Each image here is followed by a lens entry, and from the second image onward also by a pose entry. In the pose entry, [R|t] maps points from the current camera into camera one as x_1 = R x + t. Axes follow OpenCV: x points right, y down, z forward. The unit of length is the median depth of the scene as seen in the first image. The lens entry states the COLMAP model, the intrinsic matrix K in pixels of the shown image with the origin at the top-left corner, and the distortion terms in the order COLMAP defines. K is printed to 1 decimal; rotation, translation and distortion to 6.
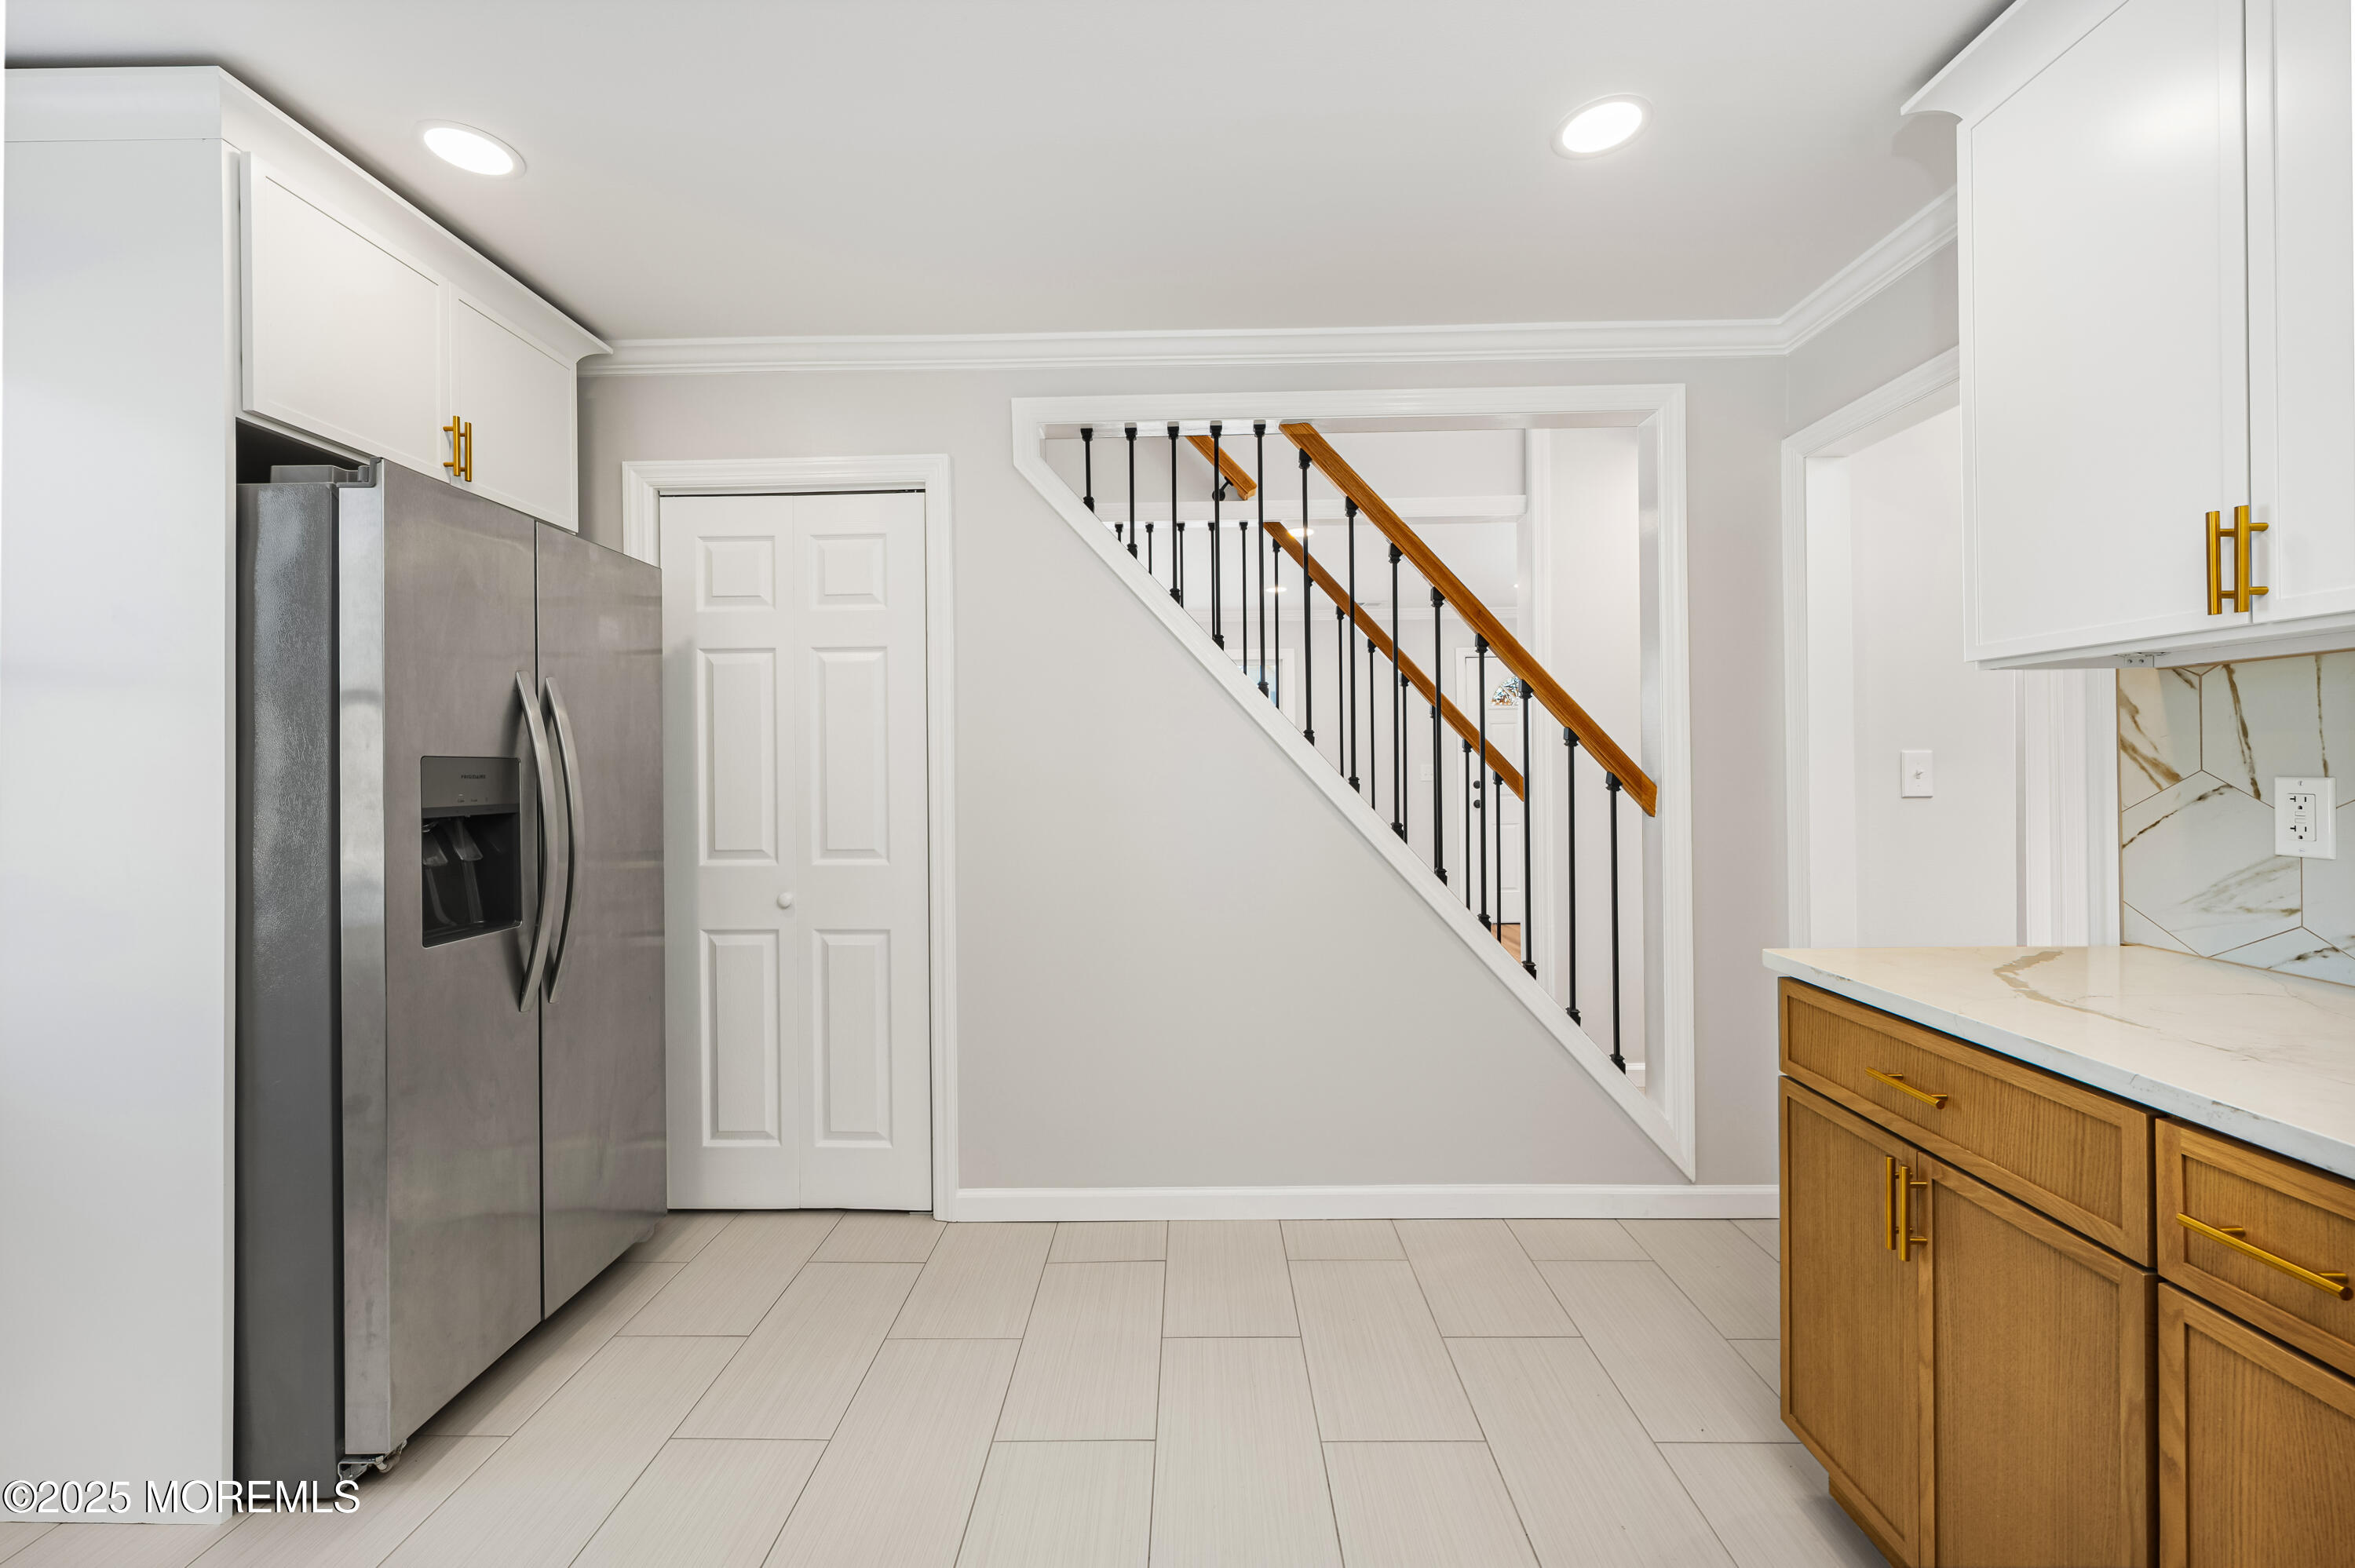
lens RADIAL K [[914.5, 0, 1176.3], [0, 914.5, 763.1], [0, 0, 1]] dist [0.001301, 0.000217]
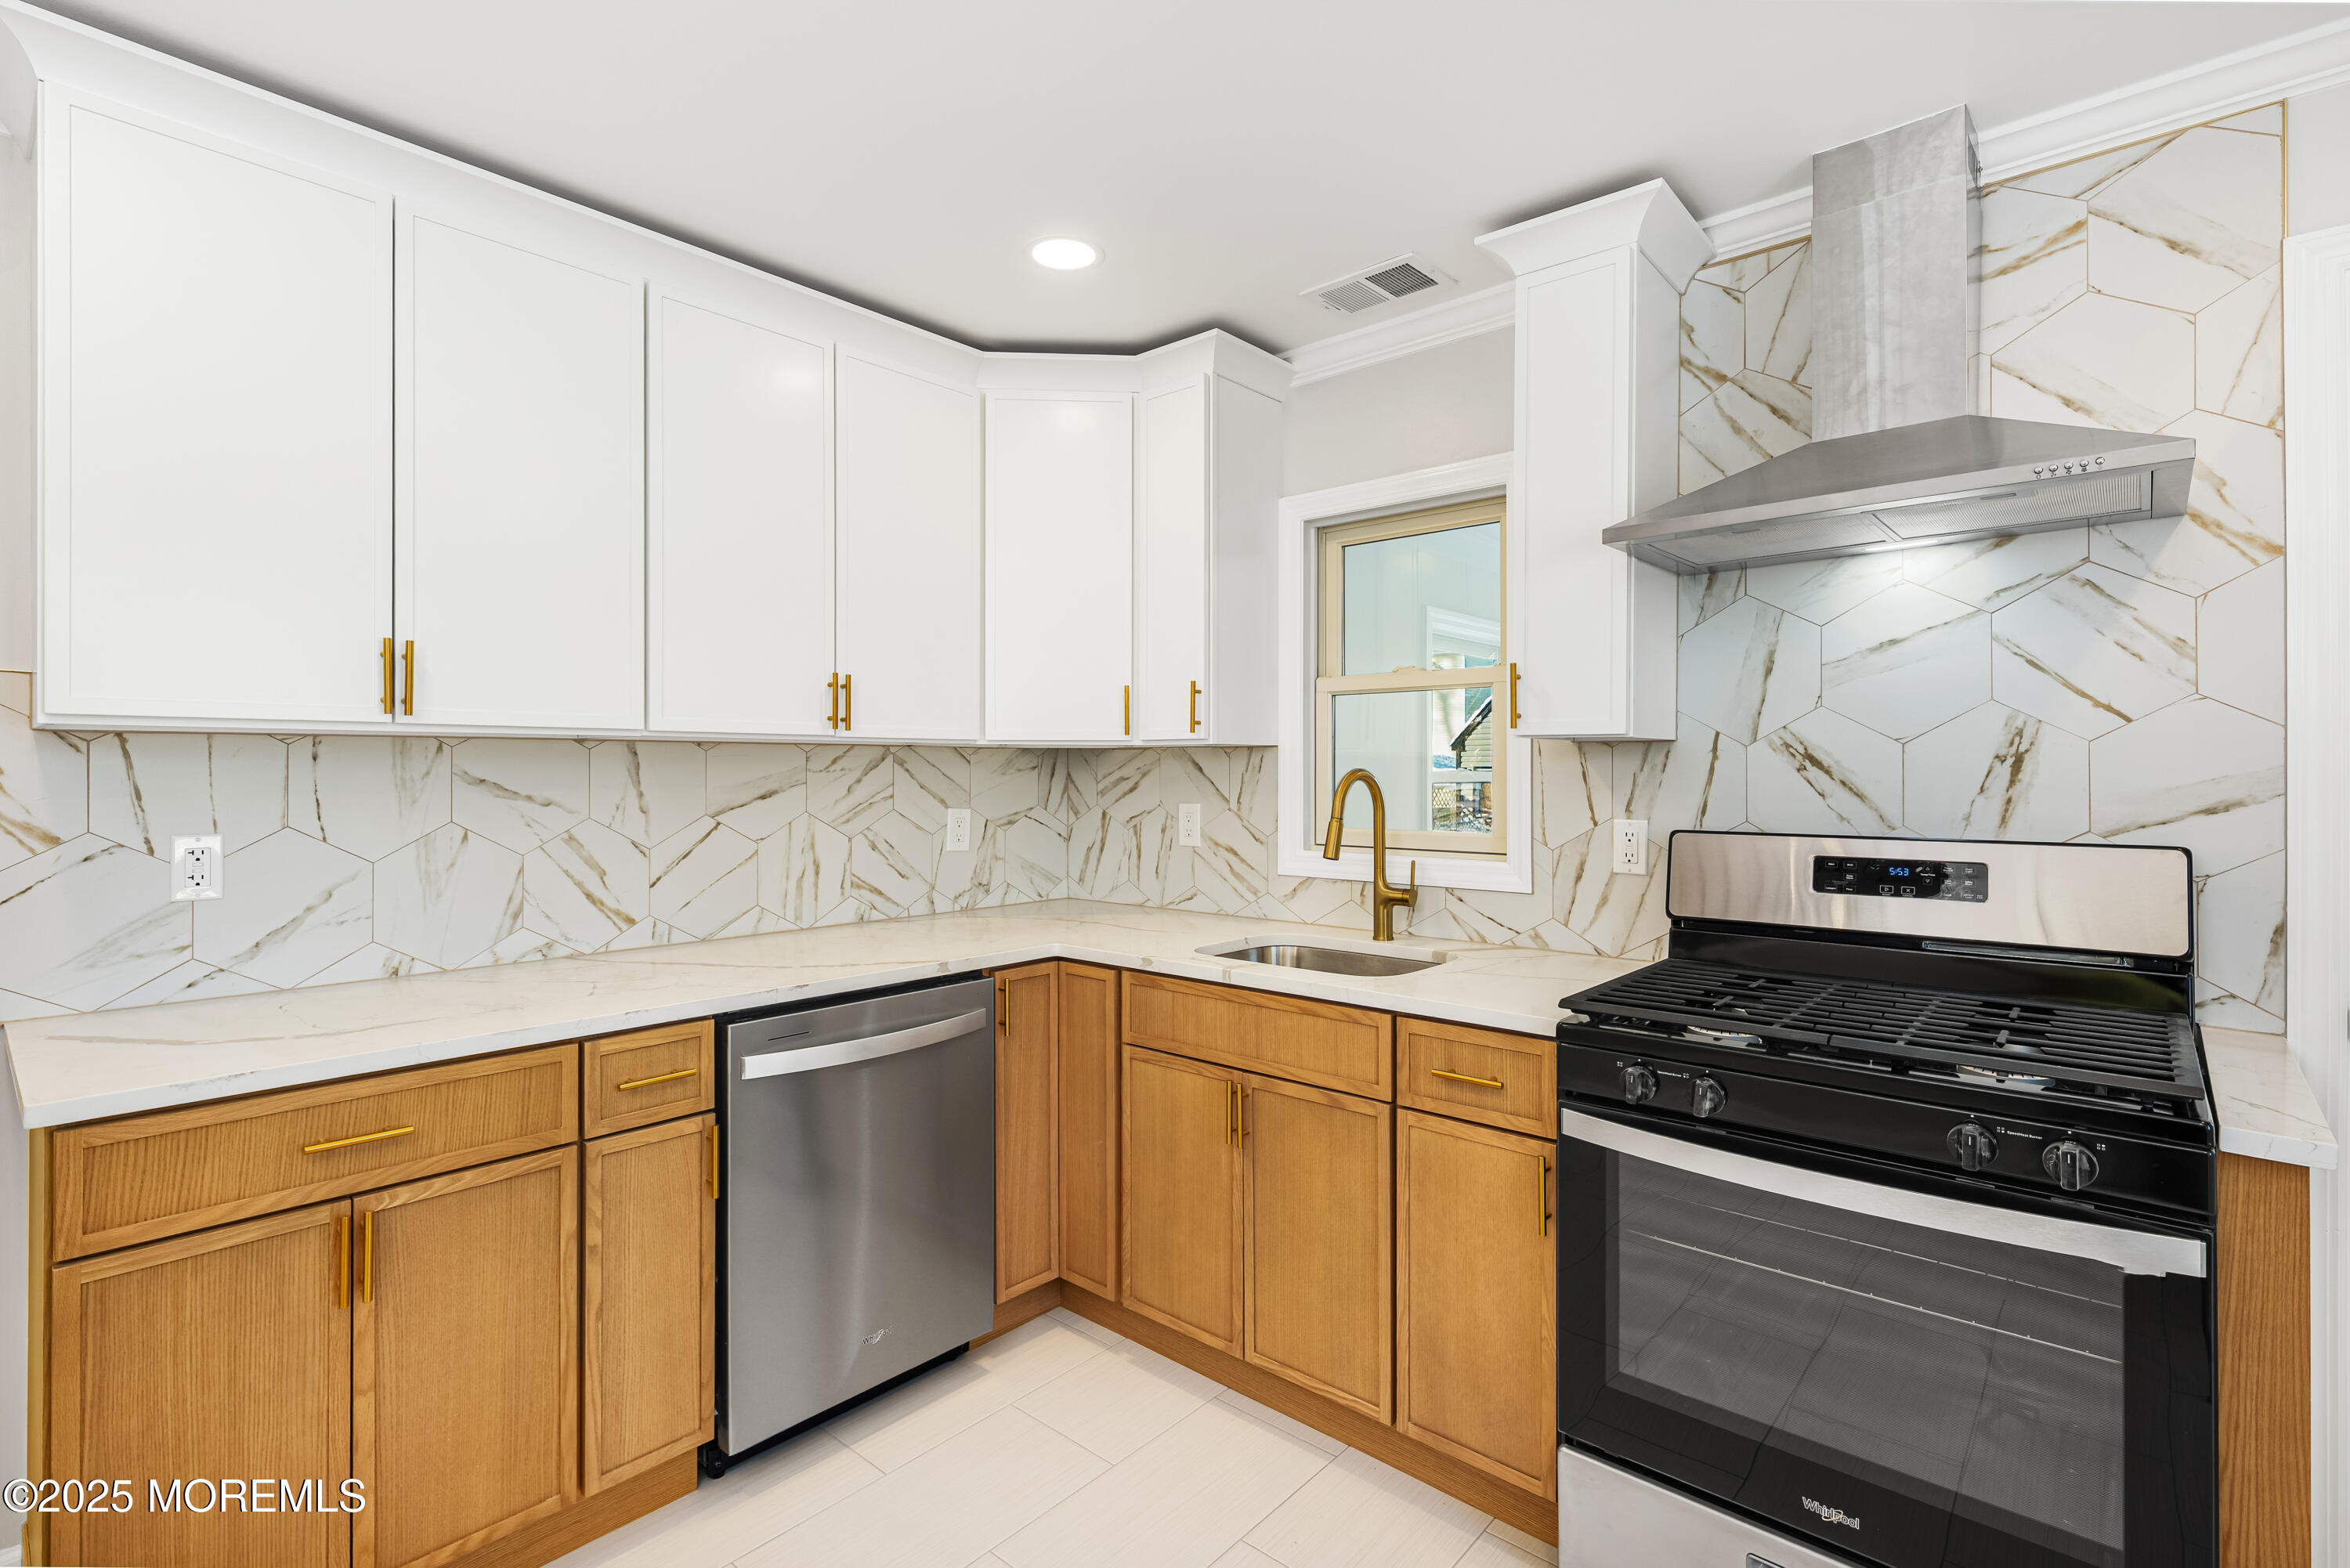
lens RADIAL K [[1103.8, 0, 1177.2], [0, 1103.8, 766.7], [0, 0, 1]] dist [0.000546, -0.000291]
pose [[-0.767000, 0.010112, 0.641568, -0.675284], [0.006359, 0.999947, -0.008157, -0.052115], [-0.641616, -0.002177, -0.767023, 1.253426]]
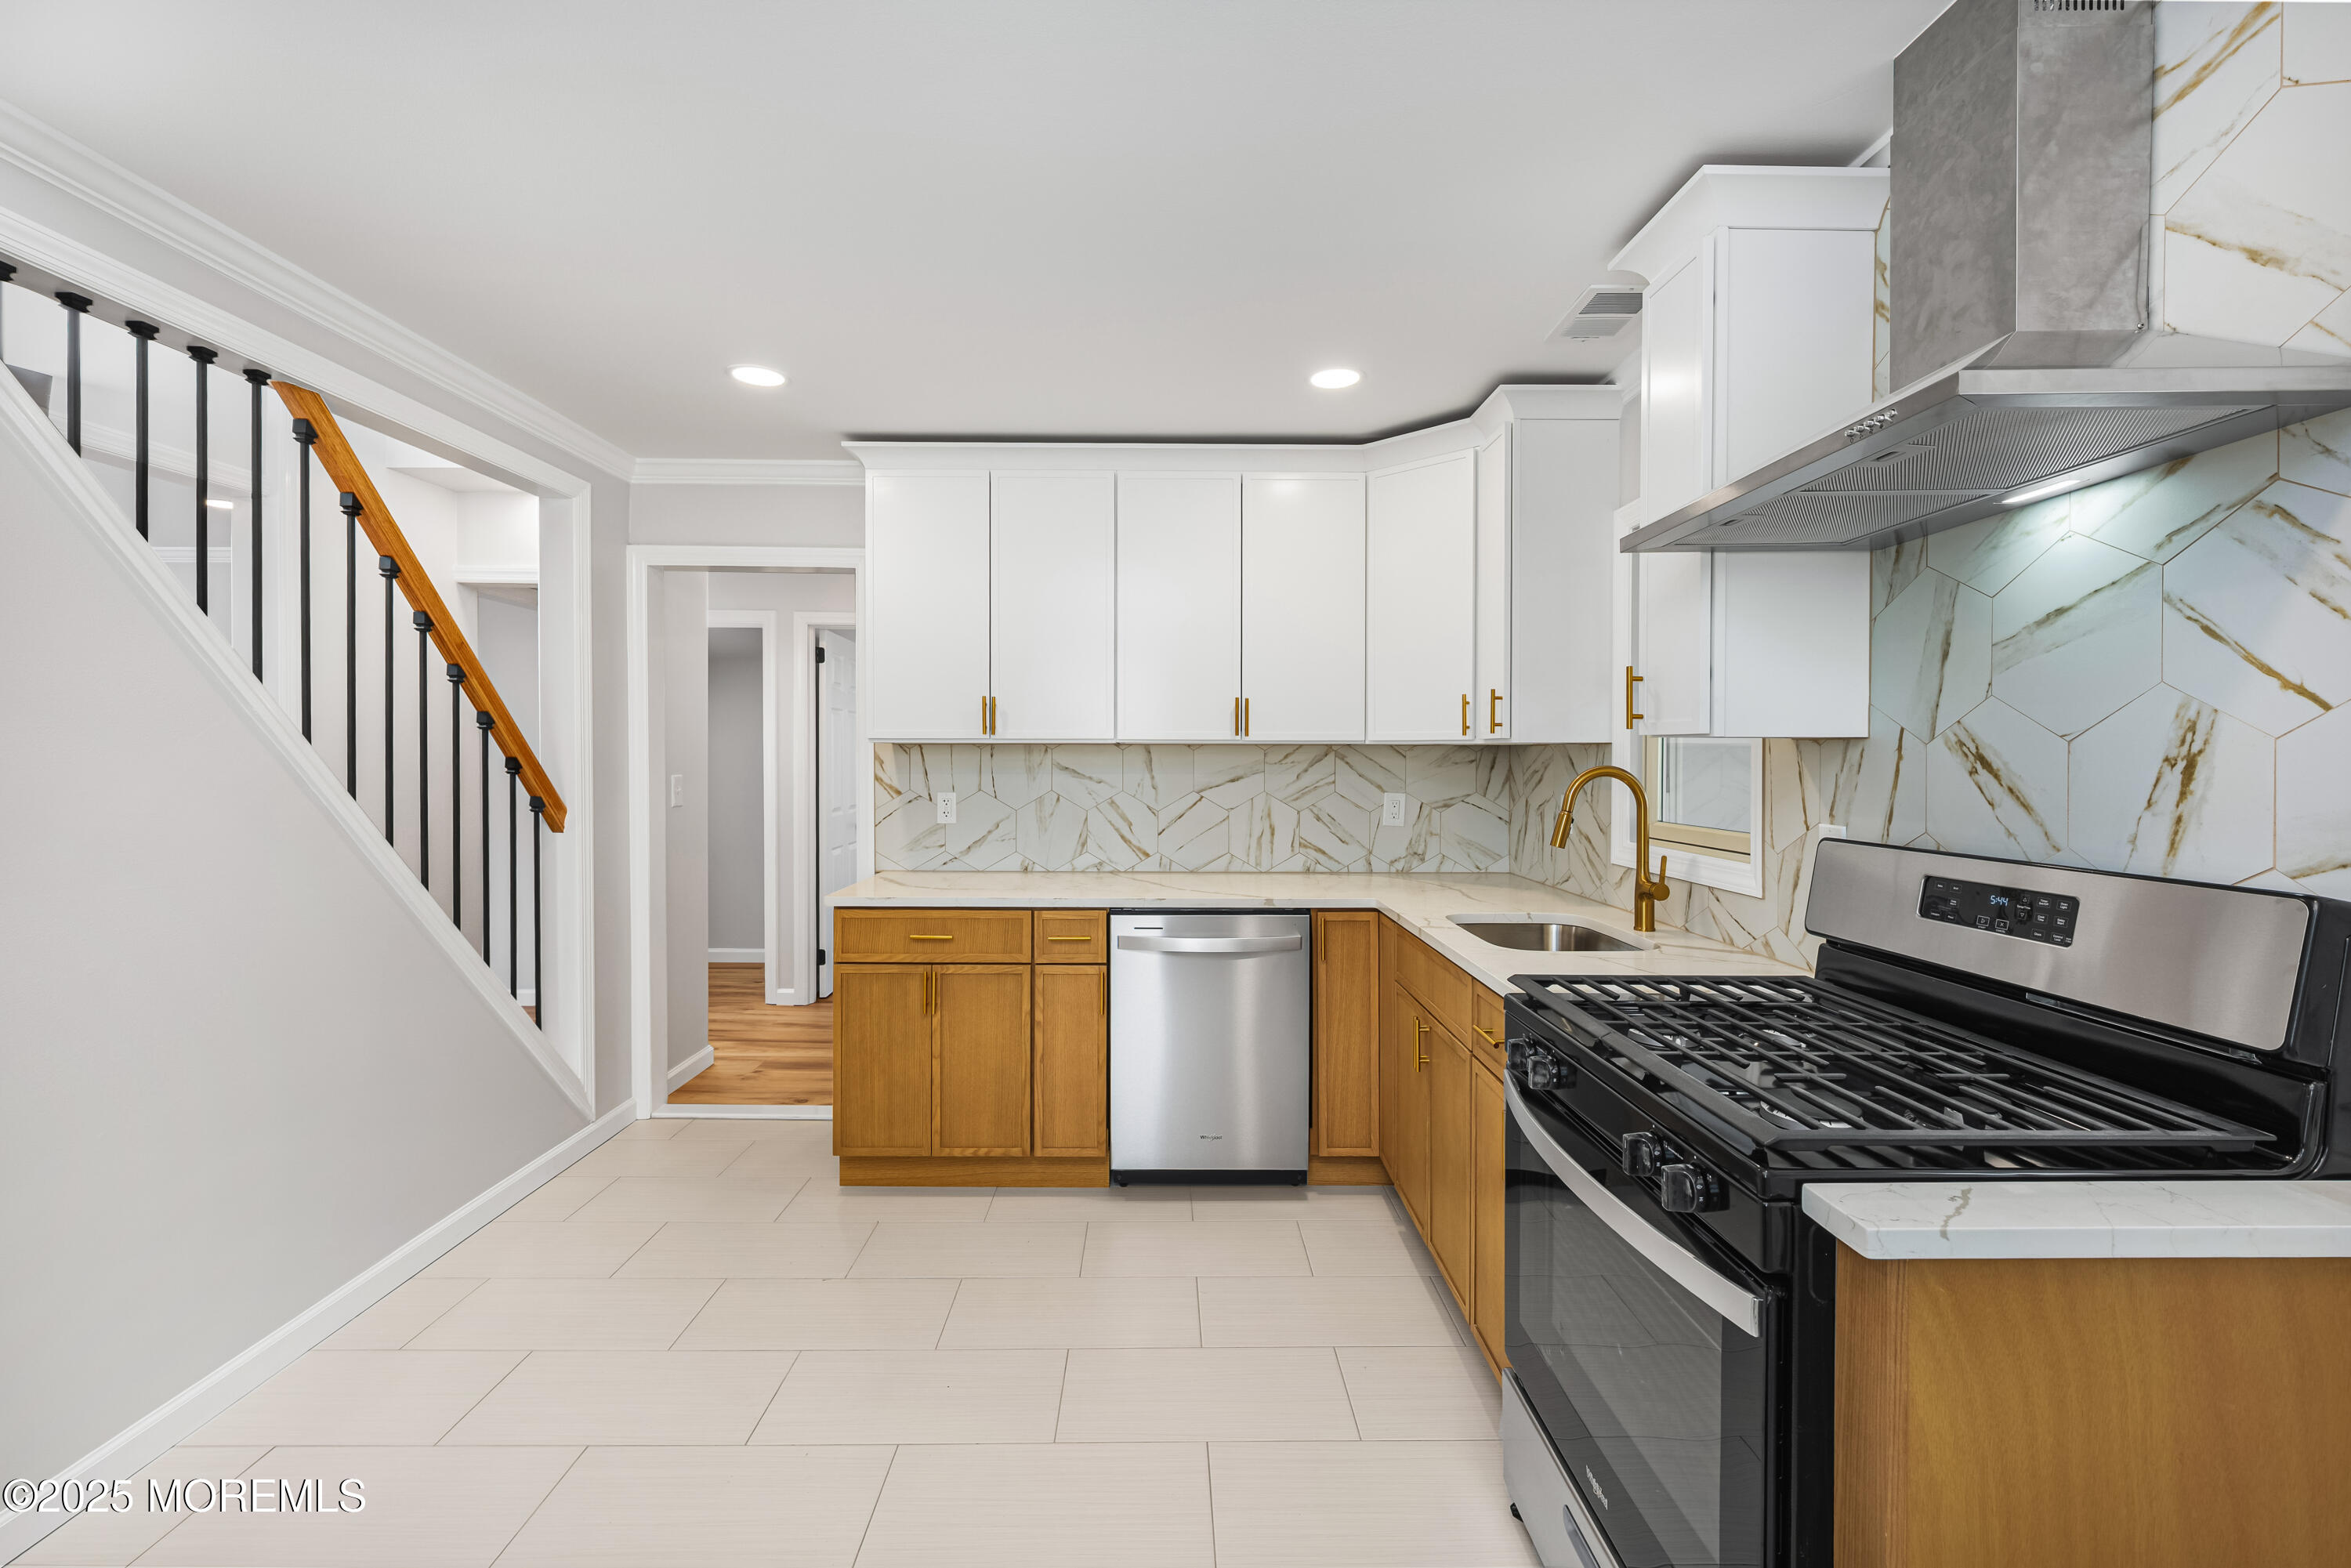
lens RADIAL K [[991.1, 0, 1169.9], [0, 991.1, 761.7], [0, 0, 1]] dist [-0.000714, -0.000157]
pose [[-0.029637, 0.001938, 0.999559, -1.492108], [-0.002416, 0.999995, -0.002010, -0.063673], [-0.999558, -0.002475, -0.029632, 0.451618]]
